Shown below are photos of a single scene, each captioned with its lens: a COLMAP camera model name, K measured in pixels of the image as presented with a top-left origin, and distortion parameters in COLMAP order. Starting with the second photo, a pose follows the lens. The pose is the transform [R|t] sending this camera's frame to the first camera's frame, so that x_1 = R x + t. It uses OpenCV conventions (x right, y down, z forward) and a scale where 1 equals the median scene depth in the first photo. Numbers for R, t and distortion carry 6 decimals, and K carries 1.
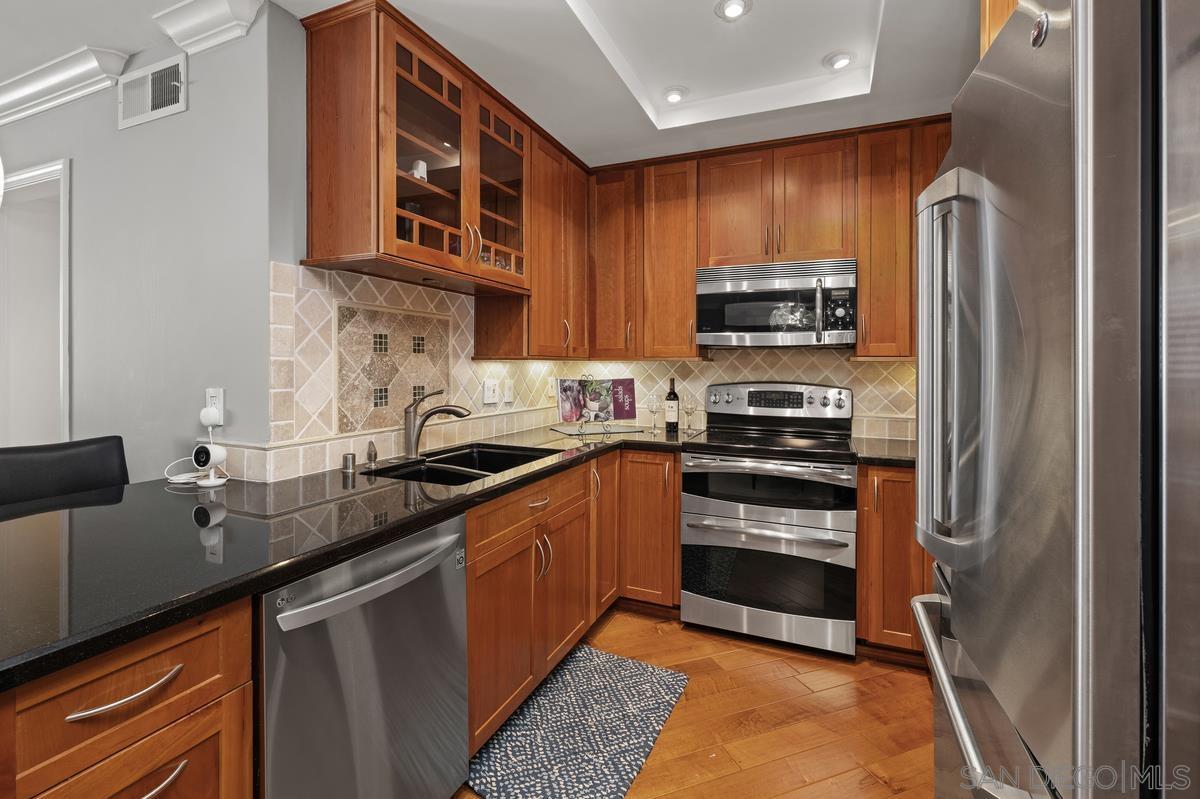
lens RADIAL K [[540.1, 0, 584.3], [0, 540.1, 369.7], [0, 0, 1]] dist [-0.002617, 0.000440]
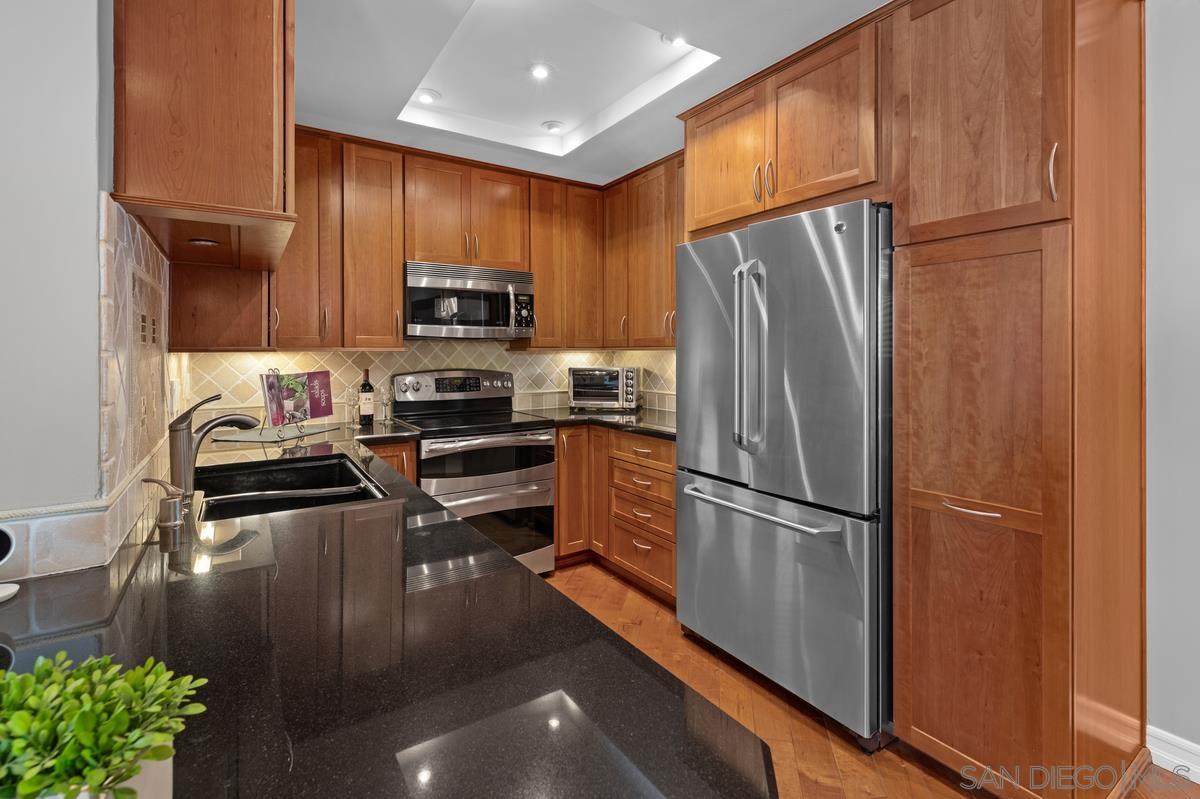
lens RADIAL K [[540.1, 0, 600.9], [0, 540.1, 356.4], [0, 0, 1]] dist [-0.002617, 0.000440]
pose [[0.544825, -0.014690, 0.838421, -0.435603], [0.012385, 0.999878, 0.009470, -0.011244], [-0.838459, 0.005225, 0.544940, 0.128003]]
